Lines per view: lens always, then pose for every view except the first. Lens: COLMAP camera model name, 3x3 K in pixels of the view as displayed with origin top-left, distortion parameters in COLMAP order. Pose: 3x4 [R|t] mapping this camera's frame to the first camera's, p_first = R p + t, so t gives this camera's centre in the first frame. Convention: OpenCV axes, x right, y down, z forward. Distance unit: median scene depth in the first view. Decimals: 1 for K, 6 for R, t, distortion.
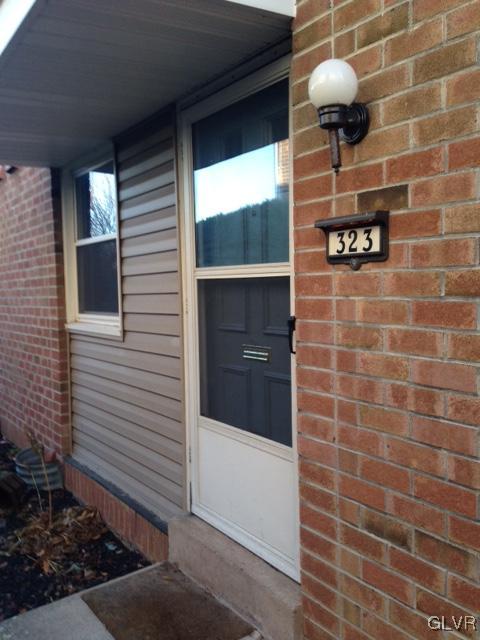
lens RADIAL K [[579.9, 0, 229.0], [0, 579.9, 319.5], [0, 0, 1]] dist [0.210511, -0.328381]
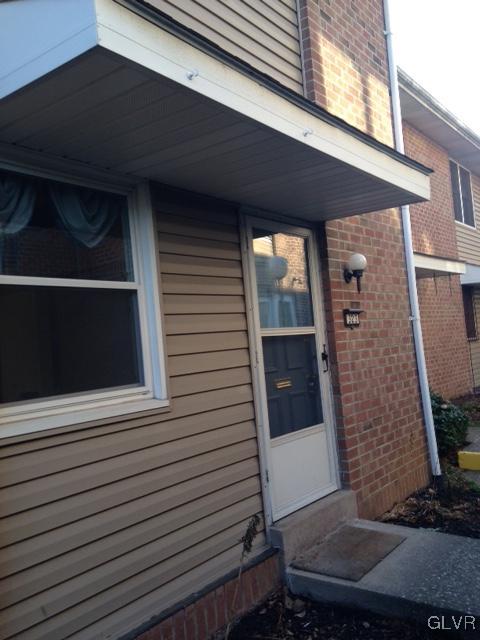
lens RADIAL K [[579.9, 0, 229.0], [0, 579.9, 319.5], [0, 0, 1]] dist [0.210511, -0.328381]
pose [[-0.320524, 0.097781, 0.942180, -1.980543], [0.151832, 0.987101, -0.050790, -0.077799], [-0.934993, 0.126774, -0.331236, 2.280050]]
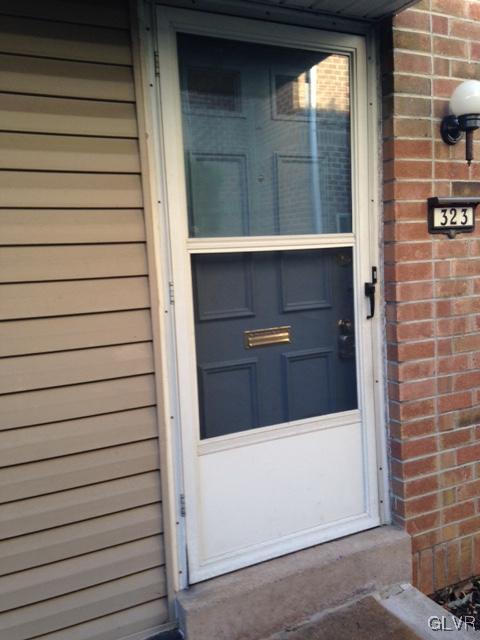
lens RADIAL K [[579.9, 0, 229.0], [0, 579.9, 319.5], [0, 0, 1]] dist [0.210511, -0.328381]
pose [[0.111800, -0.075508, 0.990858, -1.164743], [0.114317, 0.991466, 0.062656, -0.042290], [-0.987133, 0.106267, 0.119478, 1.313897]]
